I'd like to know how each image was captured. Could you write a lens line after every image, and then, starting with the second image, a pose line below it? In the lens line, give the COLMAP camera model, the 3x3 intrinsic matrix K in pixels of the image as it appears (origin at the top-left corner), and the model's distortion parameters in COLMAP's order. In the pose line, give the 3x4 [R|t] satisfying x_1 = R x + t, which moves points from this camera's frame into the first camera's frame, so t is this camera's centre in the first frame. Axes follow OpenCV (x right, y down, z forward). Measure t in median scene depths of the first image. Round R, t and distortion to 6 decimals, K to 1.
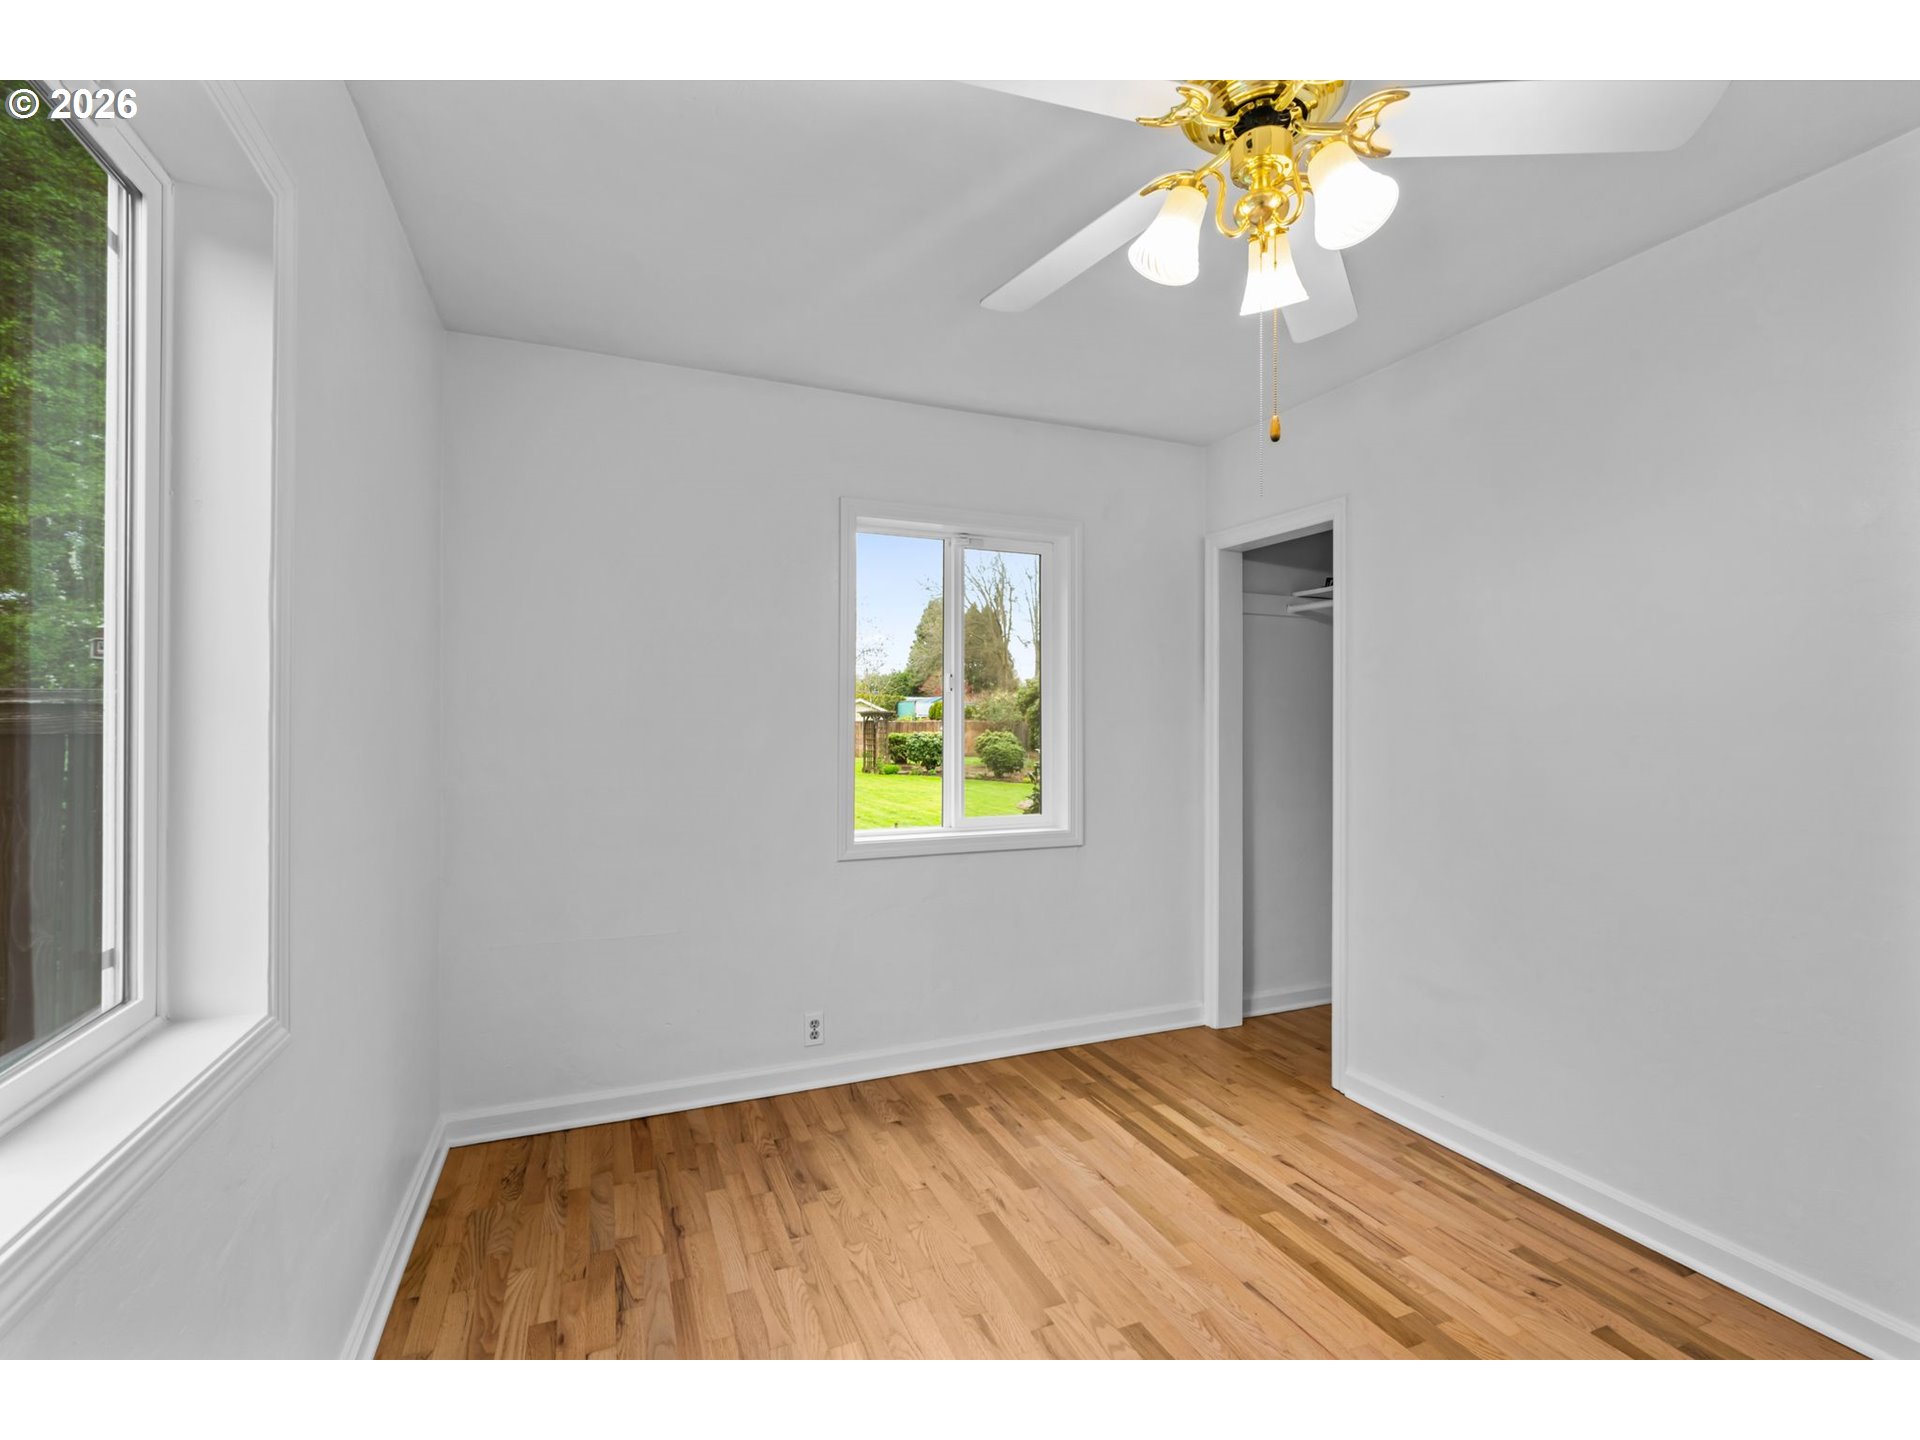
lens RADIAL K [[882.4, 0, 962.9], [0, 882.4, 717.8], [0, 0, 1]] dist [-0.009595, 0.003173]
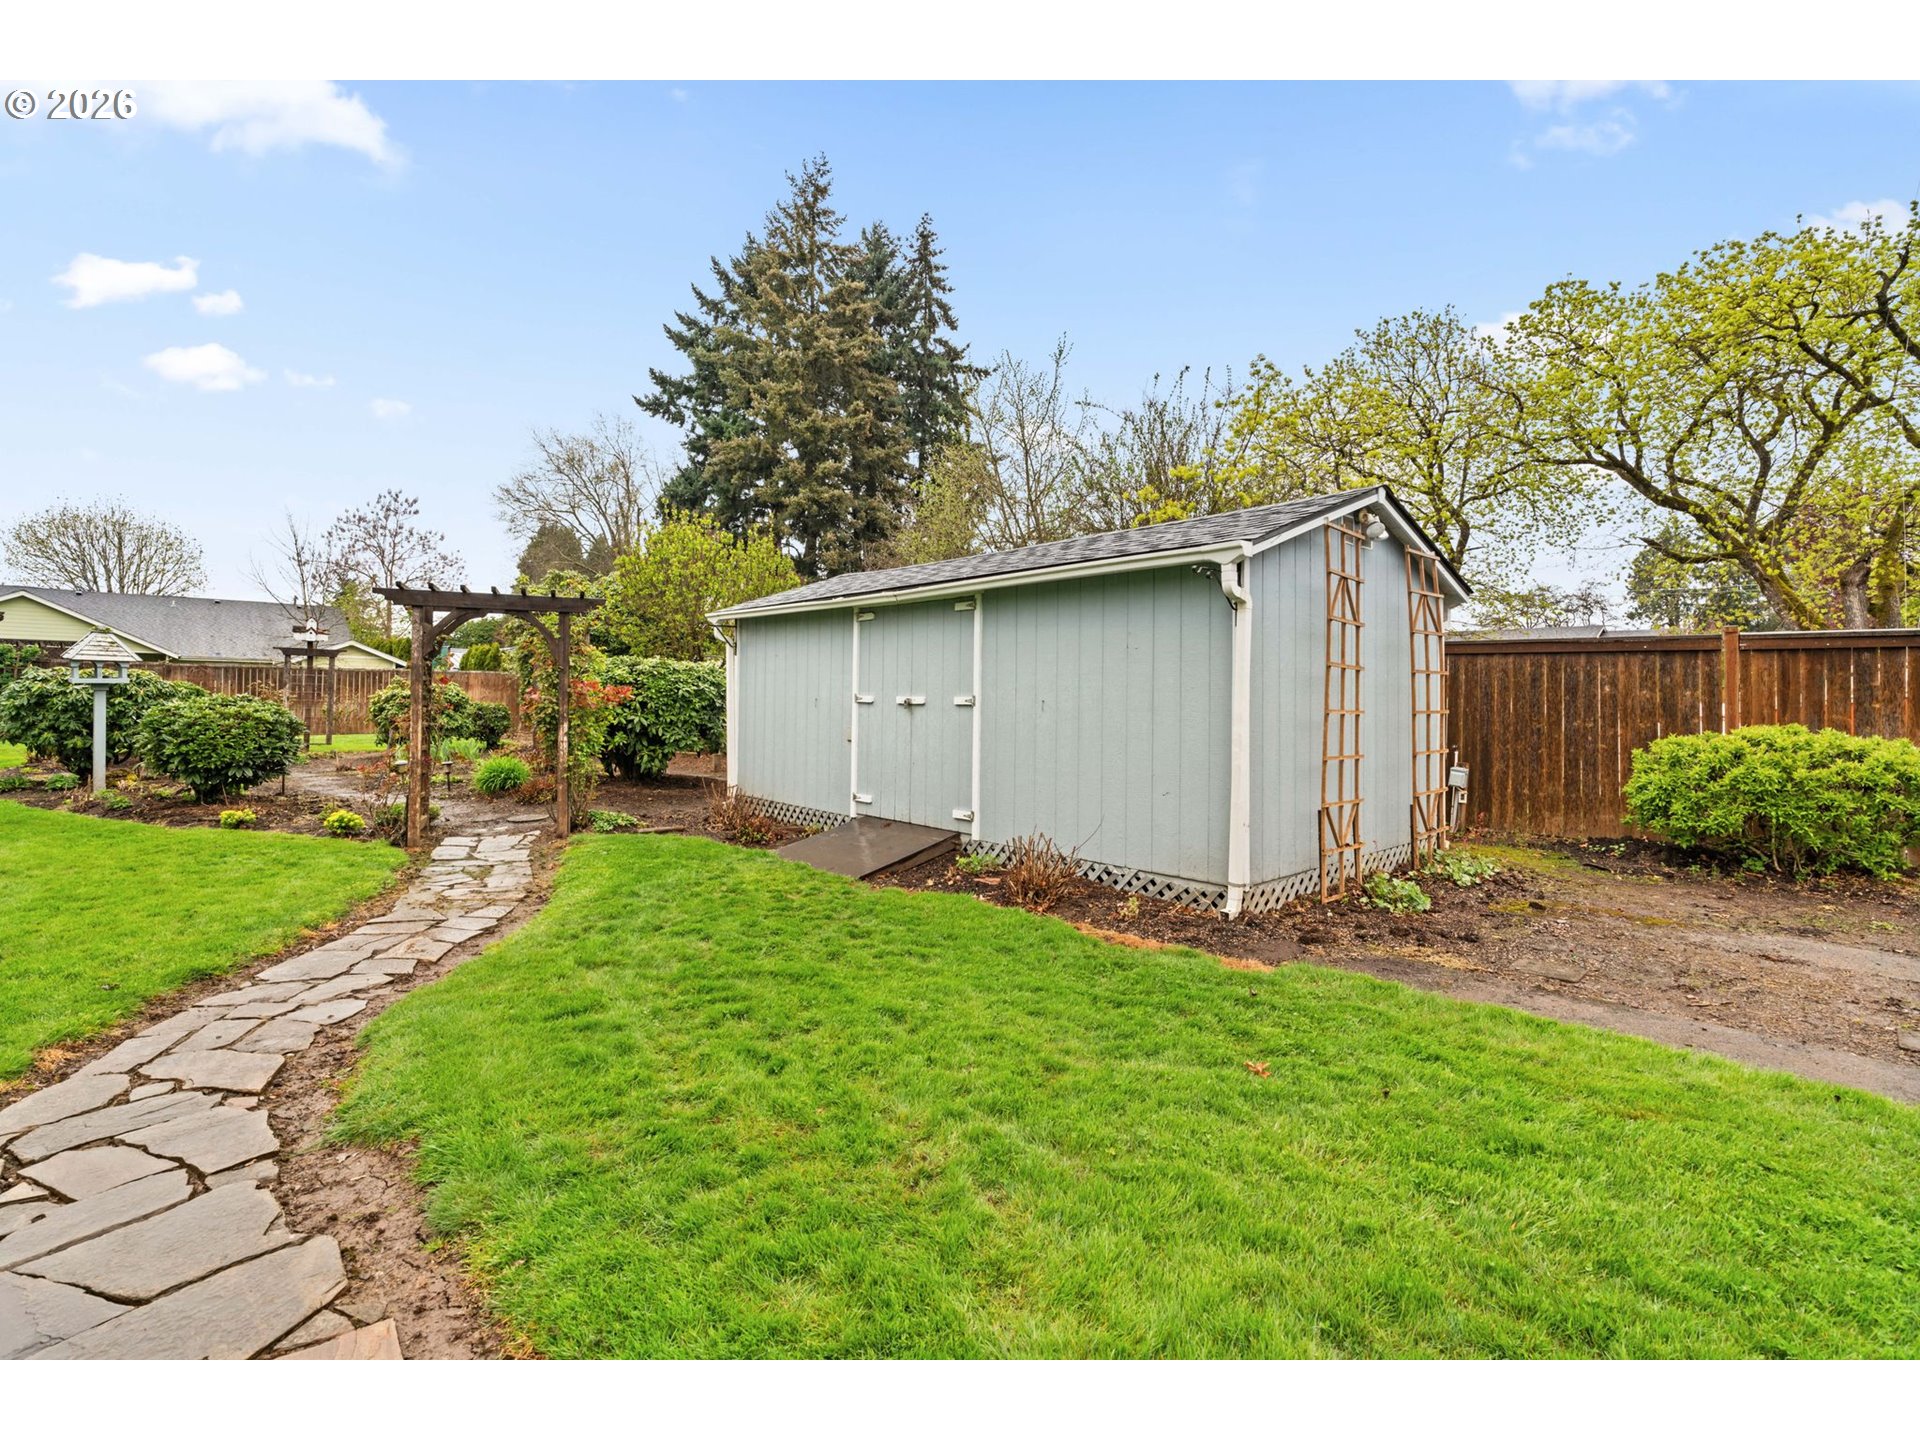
lens RADIAL K [[882.4, 0, 962.5], [0, 882.4, 685.2], [0, 0, 1]] dist [-0.009595, 0.003173]
pose [[0.940889, 0.014352, 0.338411, 0.134397], [-0.012321, 0.999891, -0.008151, 0.016084], [-0.338491, 0.003500, 0.940963, 0.406889]]
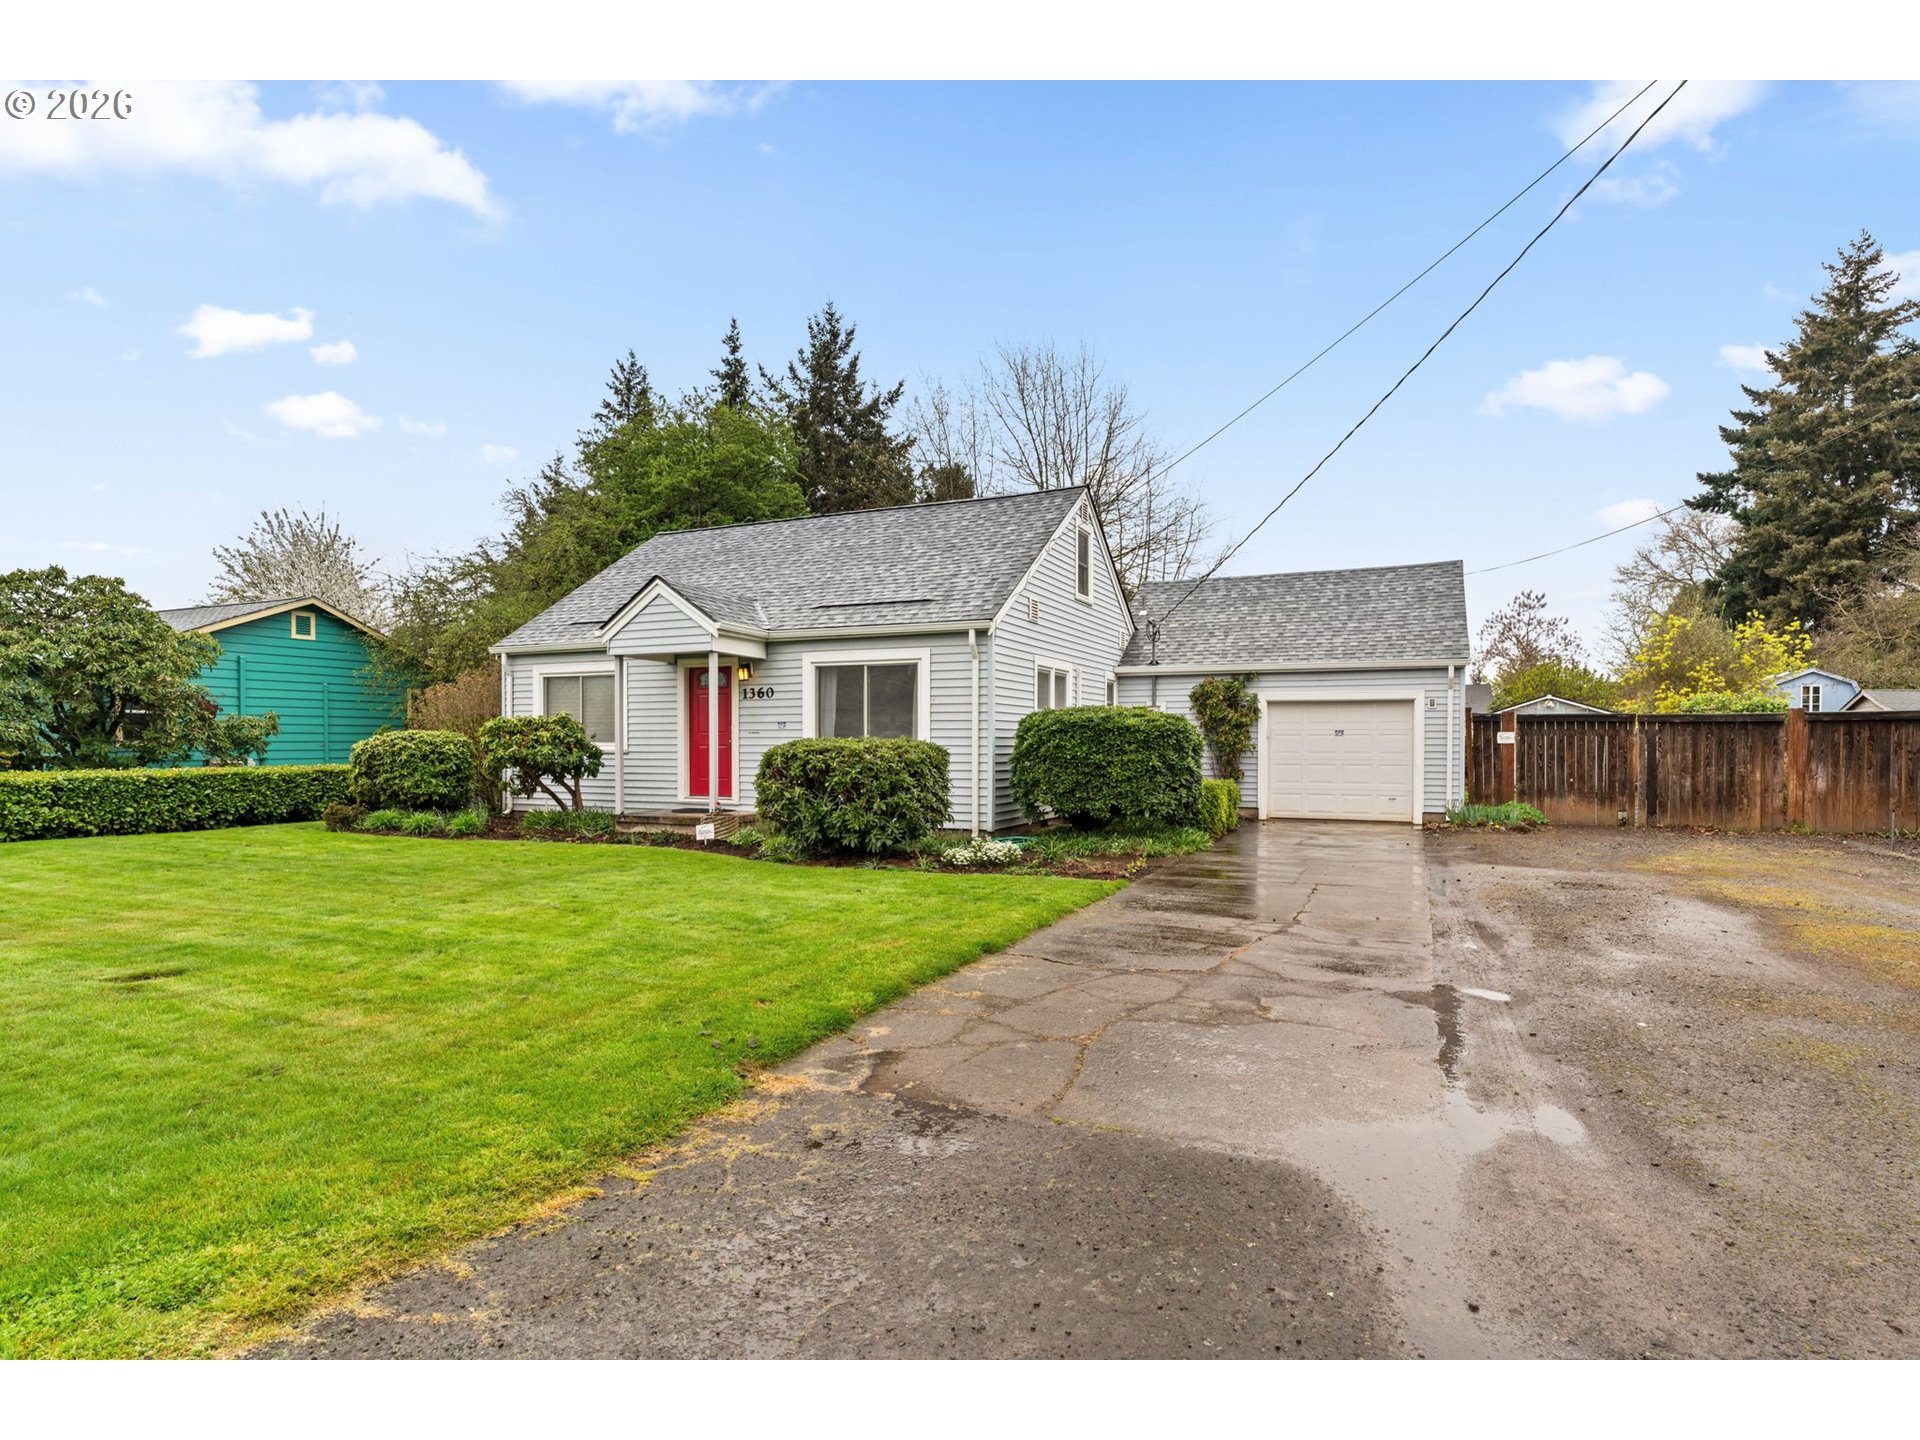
lens RADIAL K [[997.7, 0, 956.7], [0, 997.7, 771.1], [0, 0, 1]] dist [-0.007633, 0.001666]
pose [[0.667628, 0.026311, -0.744030, 0.513838], [0.000630, 0.999355, 0.035906, 0.006871], [0.744495, -0.024441, 0.667181, -0.258877]]
